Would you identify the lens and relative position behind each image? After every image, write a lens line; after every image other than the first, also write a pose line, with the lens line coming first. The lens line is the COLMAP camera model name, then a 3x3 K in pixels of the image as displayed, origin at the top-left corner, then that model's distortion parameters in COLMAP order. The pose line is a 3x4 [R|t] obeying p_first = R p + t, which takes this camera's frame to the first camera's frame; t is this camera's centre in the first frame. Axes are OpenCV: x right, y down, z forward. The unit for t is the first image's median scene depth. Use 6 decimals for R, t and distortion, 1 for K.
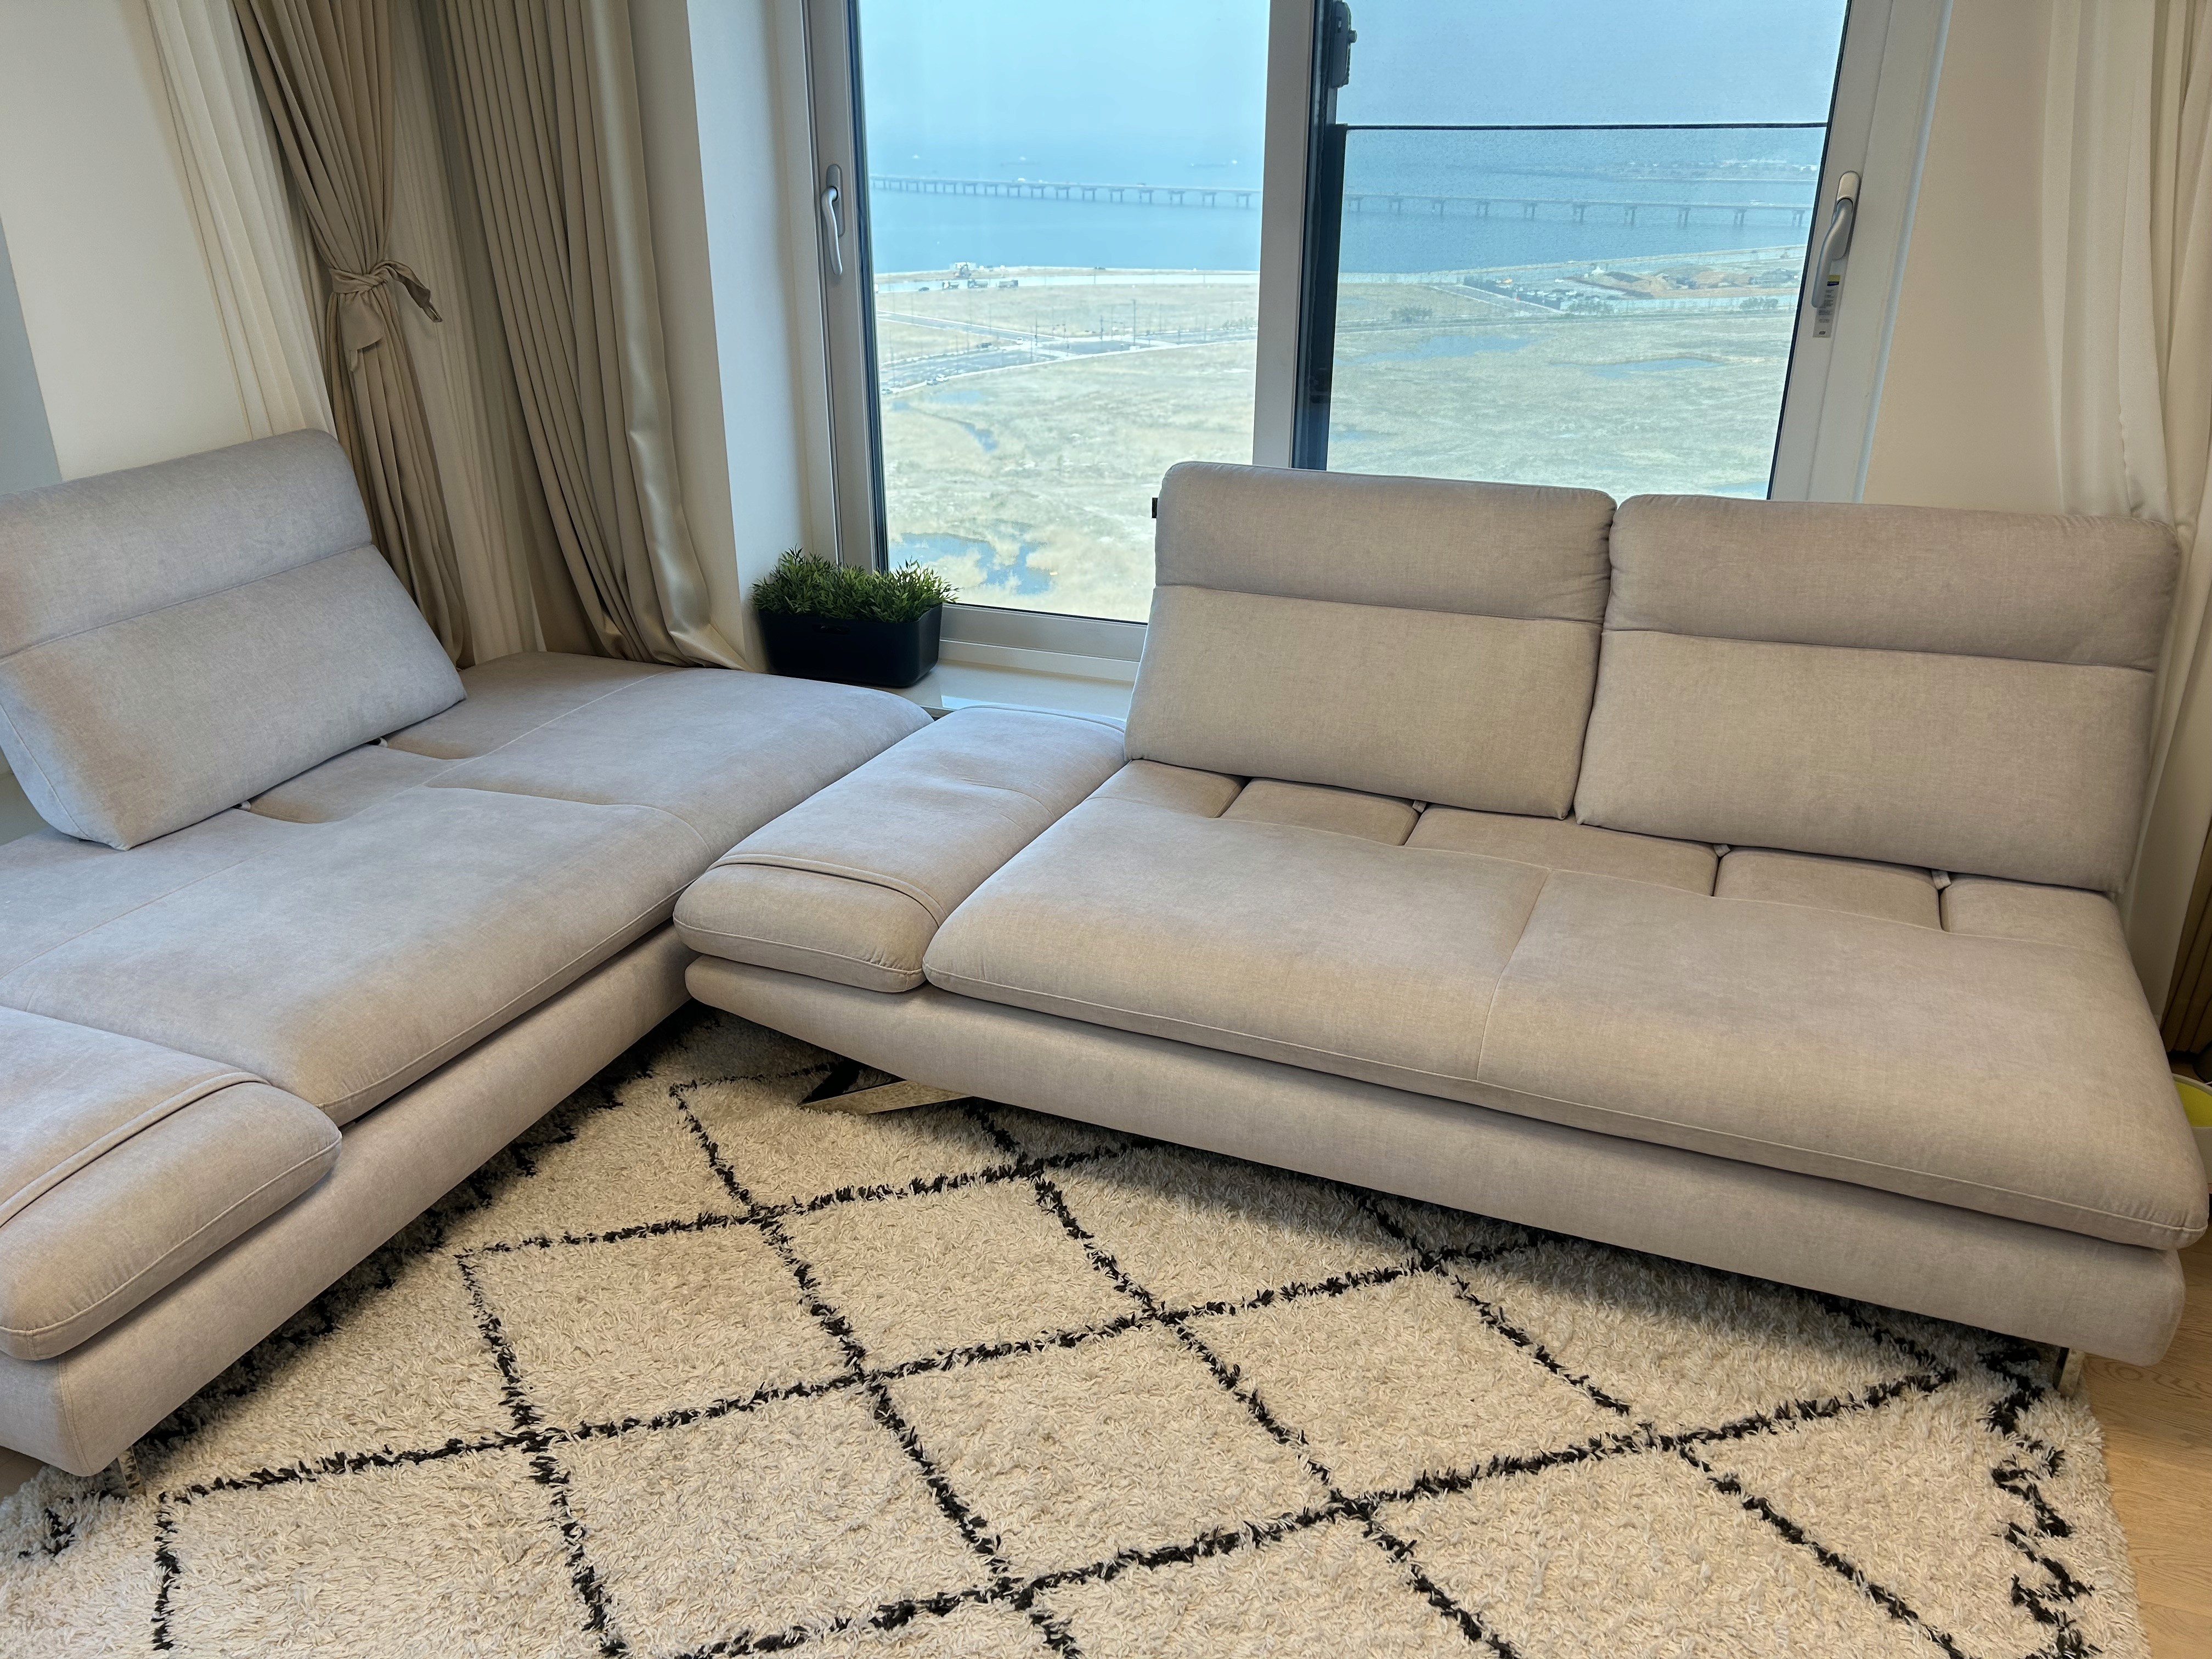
lens RADIAL K [[1667.8, 0, 1106.0], [0, 1667.8, 829.5], [0, 0, 1]] dist [0.057400, -0.058997]
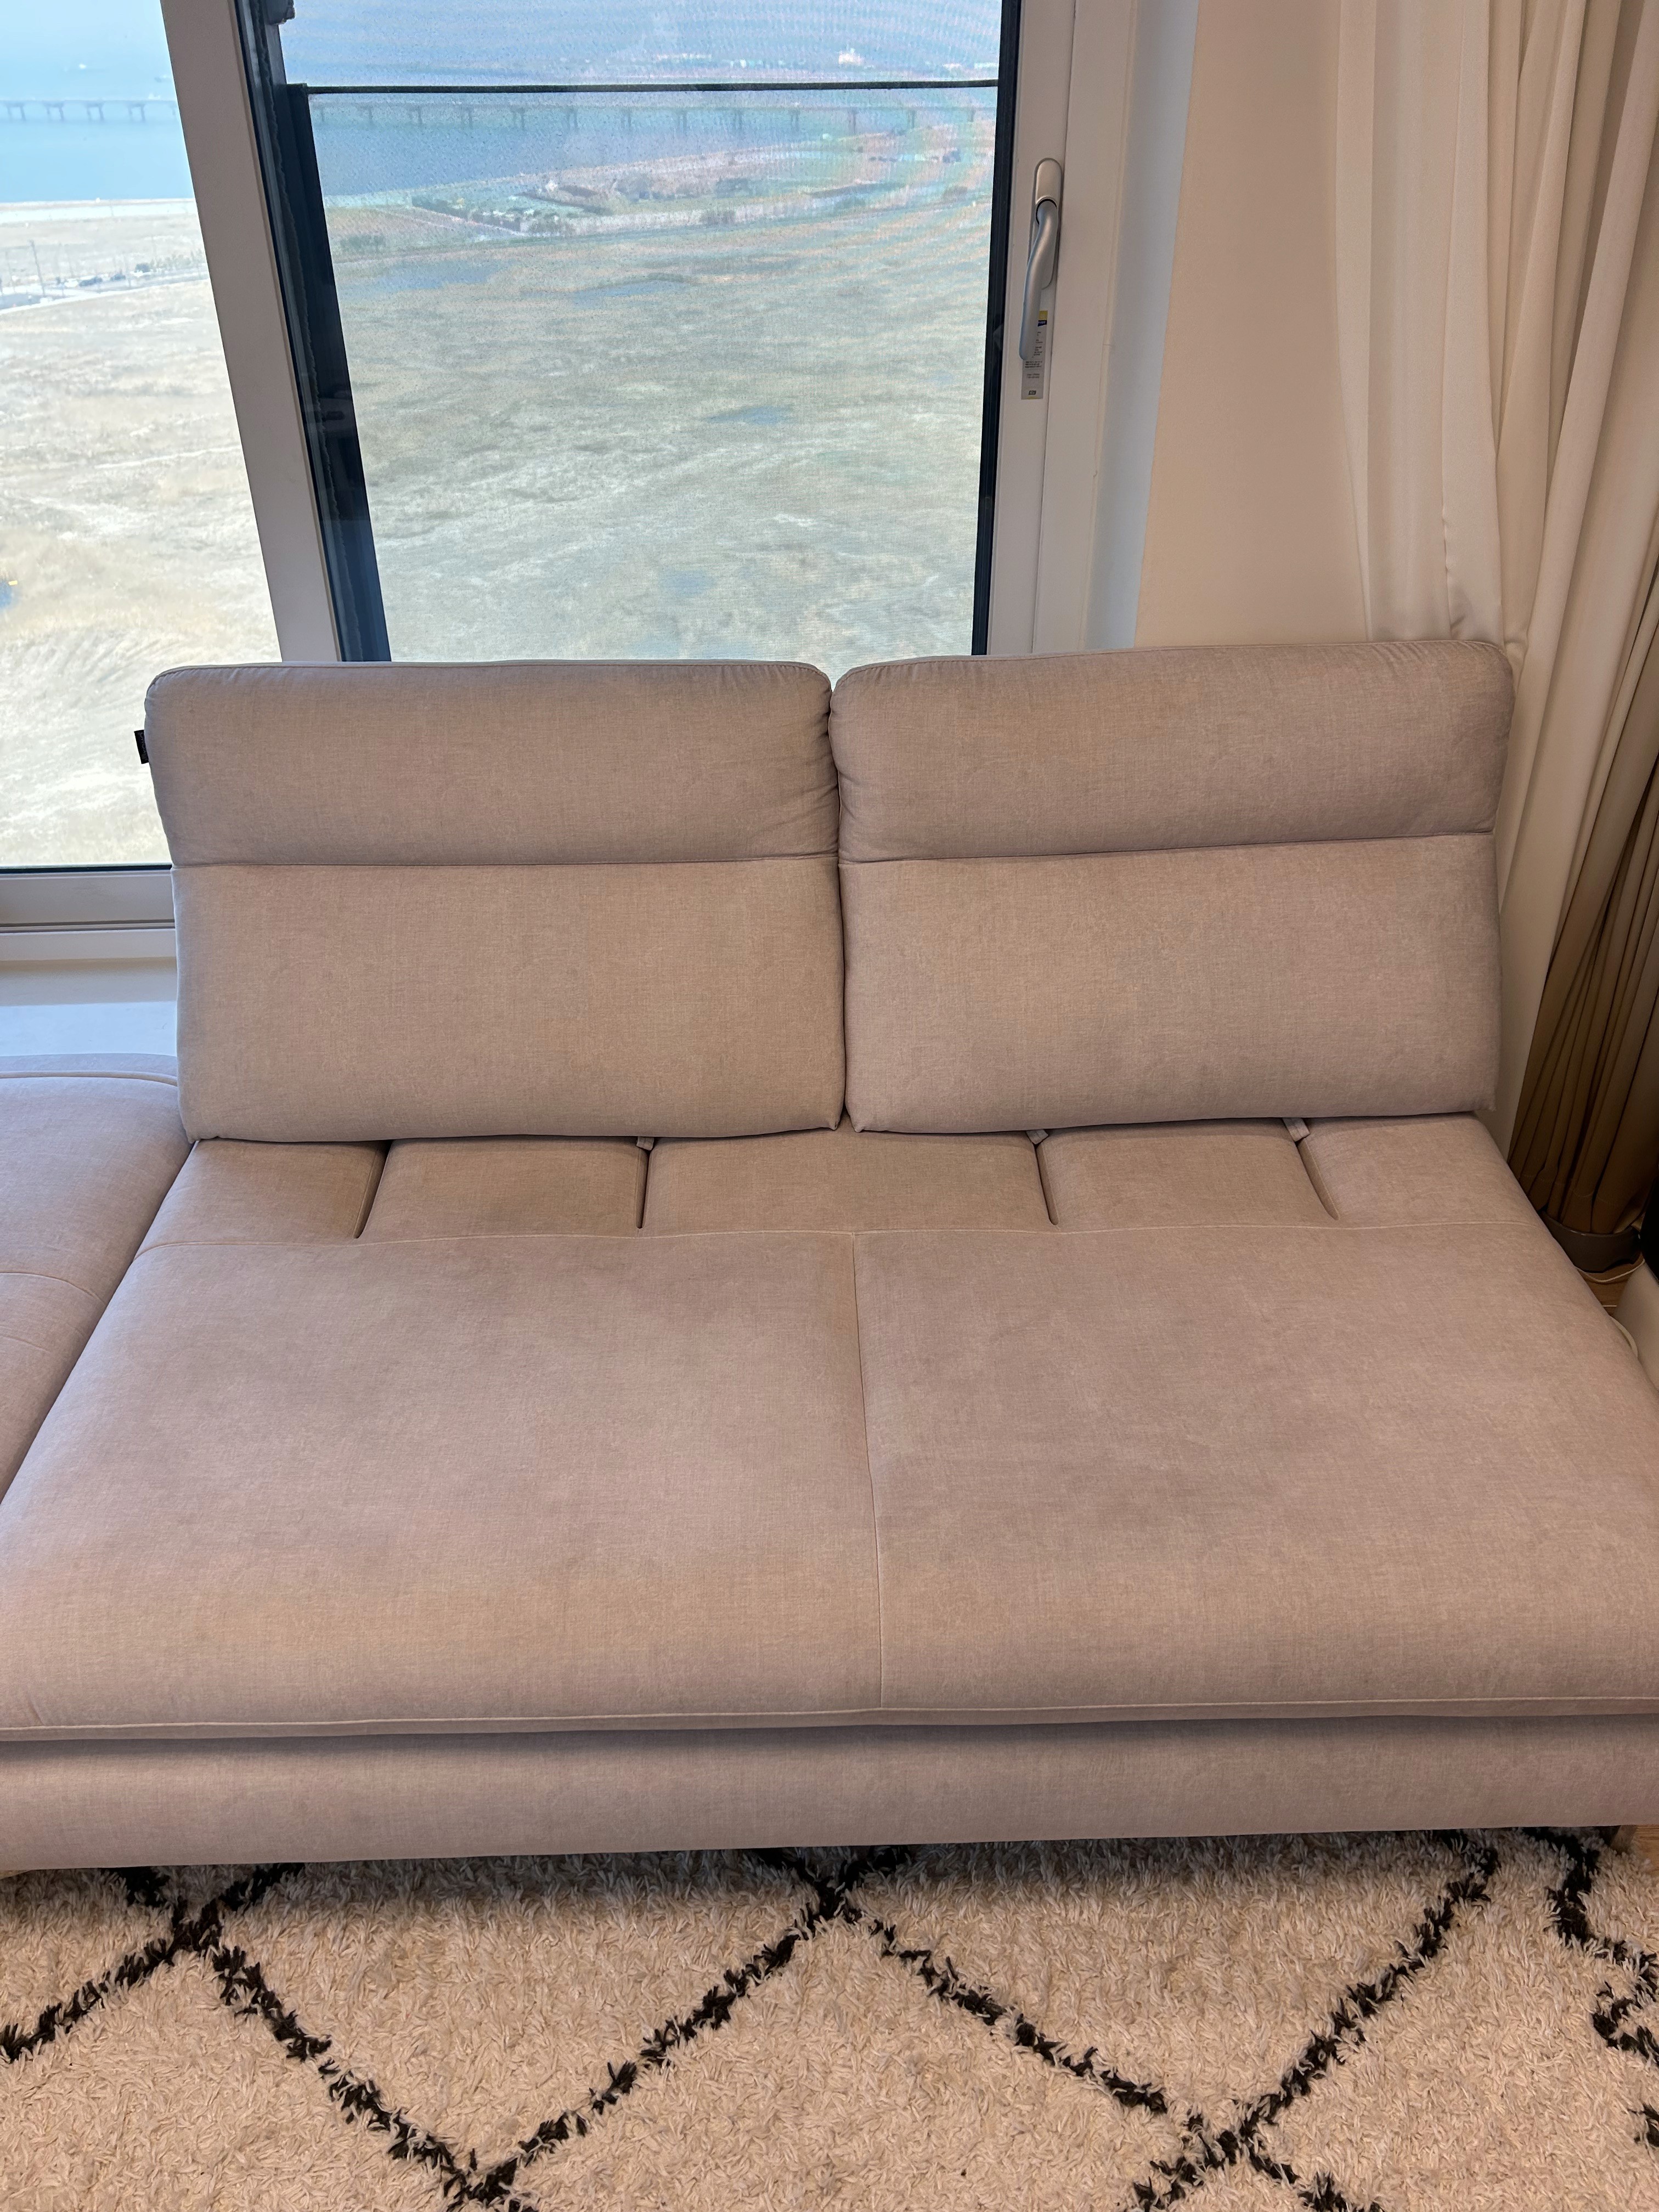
lens RADIAL K [[1667.8, 0, 813.1], [0, 1667.8, 1107.7], [0, 0, 1]] dist [0.057400, -0.058997]
pose [[0.917539, -0.223300, 0.329027, 0.024173], [0.161610, 0.965427, 0.204532, -0.167436], [-0.363323, -0.134492, 0.921905, 0.328690]]
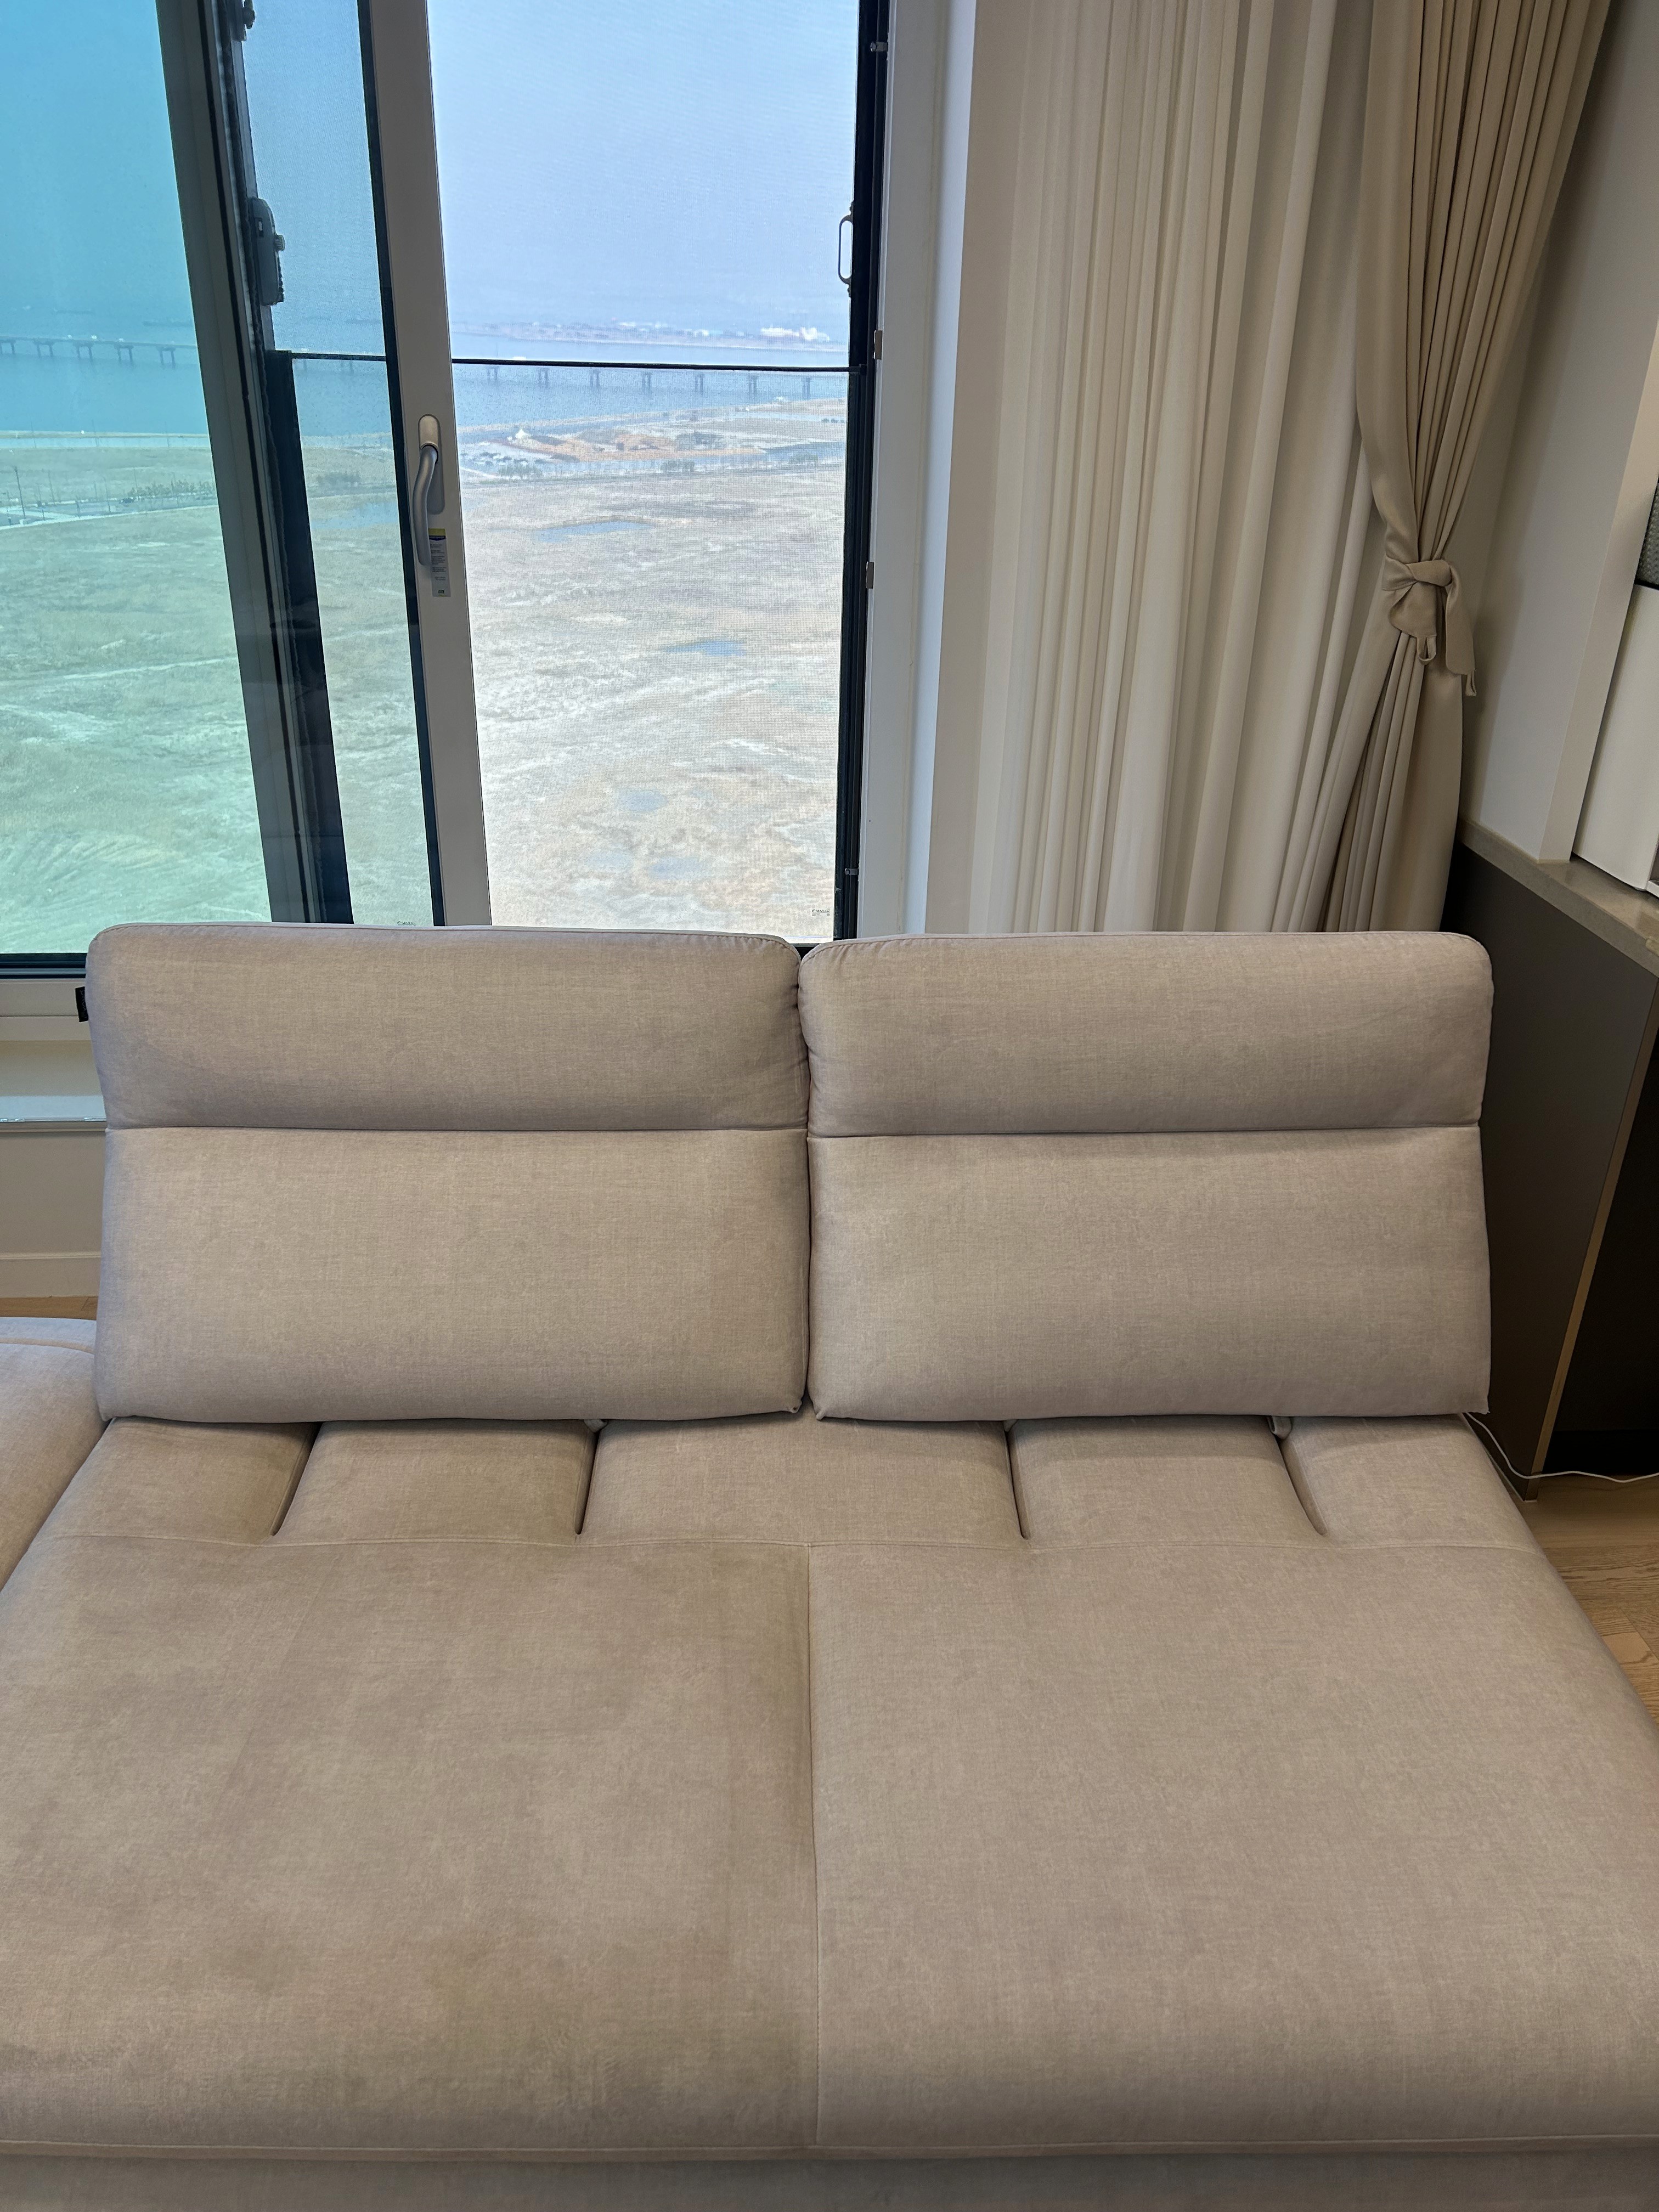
lens RADIAL K [[1667.8, 0, 813.1], [0, 1667.8, 1107.7], [0, 0, 1]] dist [0.057400, -0.058997]
pose [[0.908311, -0.165231, 0.384278, 0.032489], [0.141322, 0.985876, 0.089866, -0.194127], [-0.393699, -0.027320, 0.918833, 0.359811]]
